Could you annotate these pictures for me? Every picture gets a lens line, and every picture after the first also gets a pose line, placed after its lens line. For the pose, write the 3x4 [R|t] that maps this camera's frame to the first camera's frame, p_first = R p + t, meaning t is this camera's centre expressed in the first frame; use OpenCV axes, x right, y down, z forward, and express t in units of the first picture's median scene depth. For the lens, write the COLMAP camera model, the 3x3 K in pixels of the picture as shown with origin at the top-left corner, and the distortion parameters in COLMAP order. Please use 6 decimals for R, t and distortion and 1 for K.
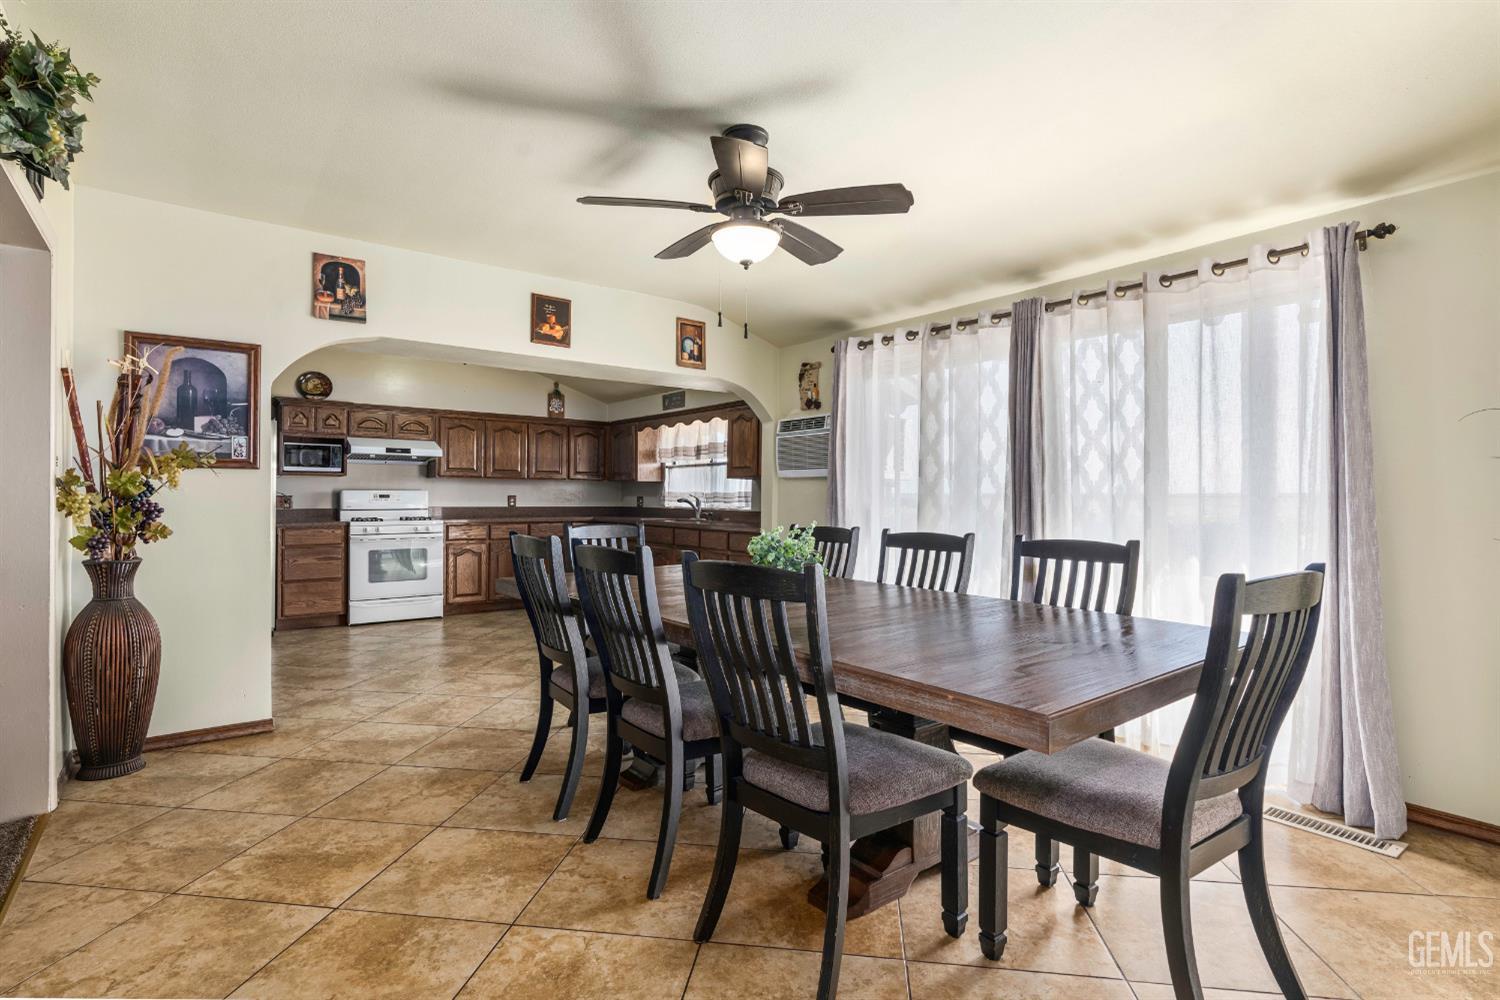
lens RADIAL K [[741.1, 0, 757.1], [0, 741.1, 500.4], [0, 0, 1]] dist [0.000650, -0.000283]
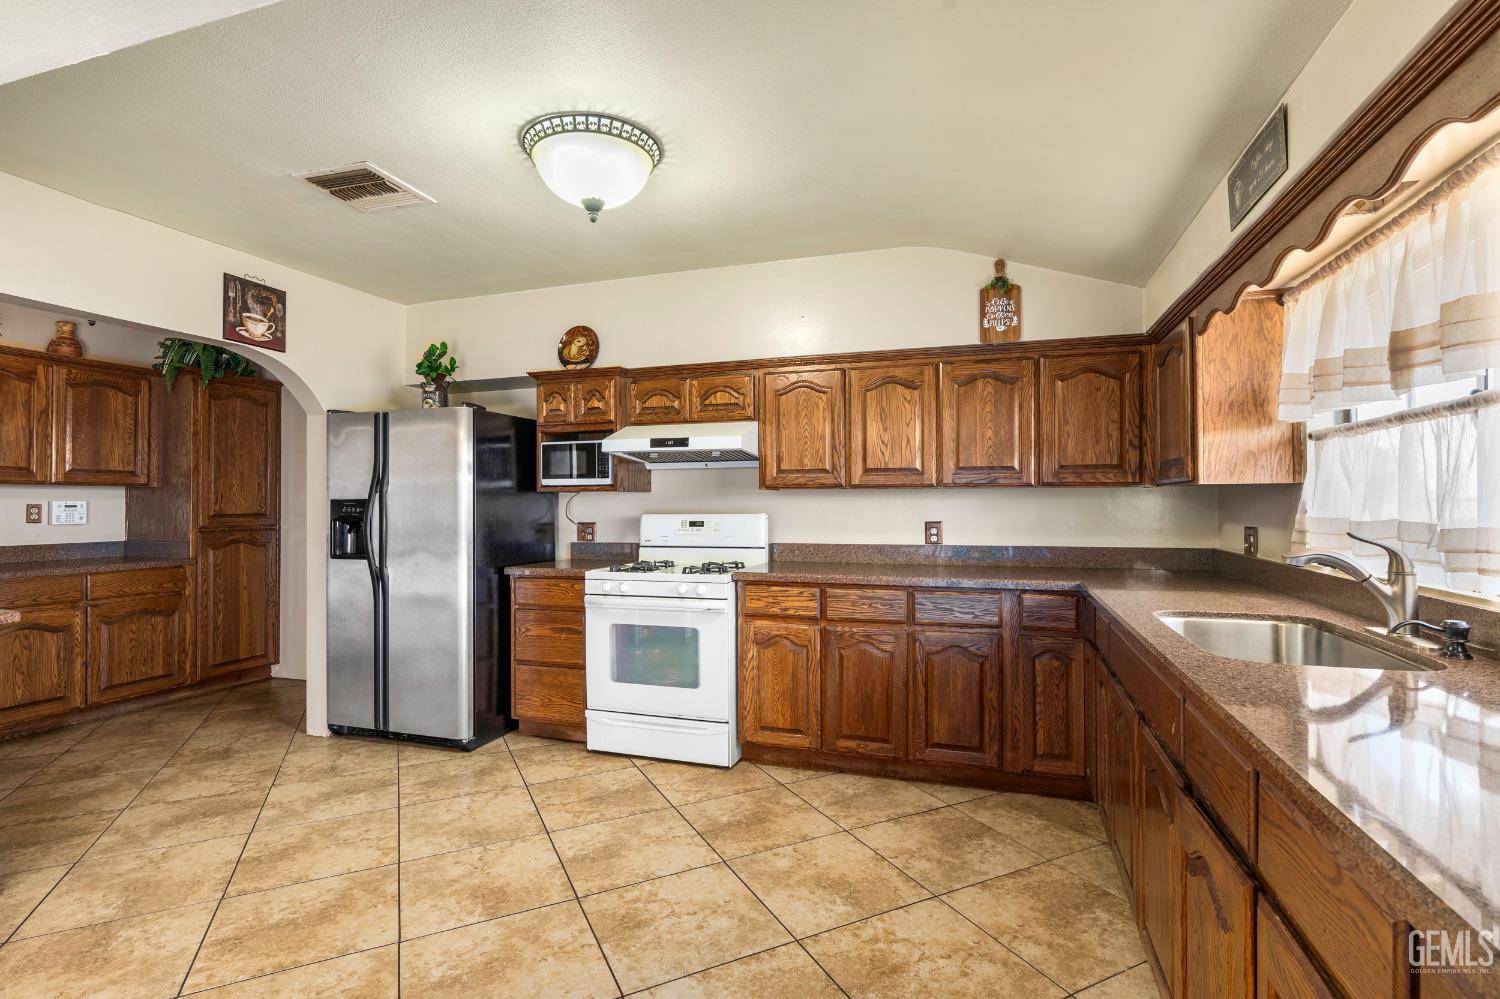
lens RADIAL K [[742.5, 0, 751.0], [0, 742.5, 499.5], [0, 0, 1]] dist [-0.001344, 0.000086]
pose [[0.565222, -0.011404, -0.824860, 0.000765], [0.006110, 0.999935, -0.009637, -0.017944], [0.824916, 0.000407, 0.565255, 0.675151]]
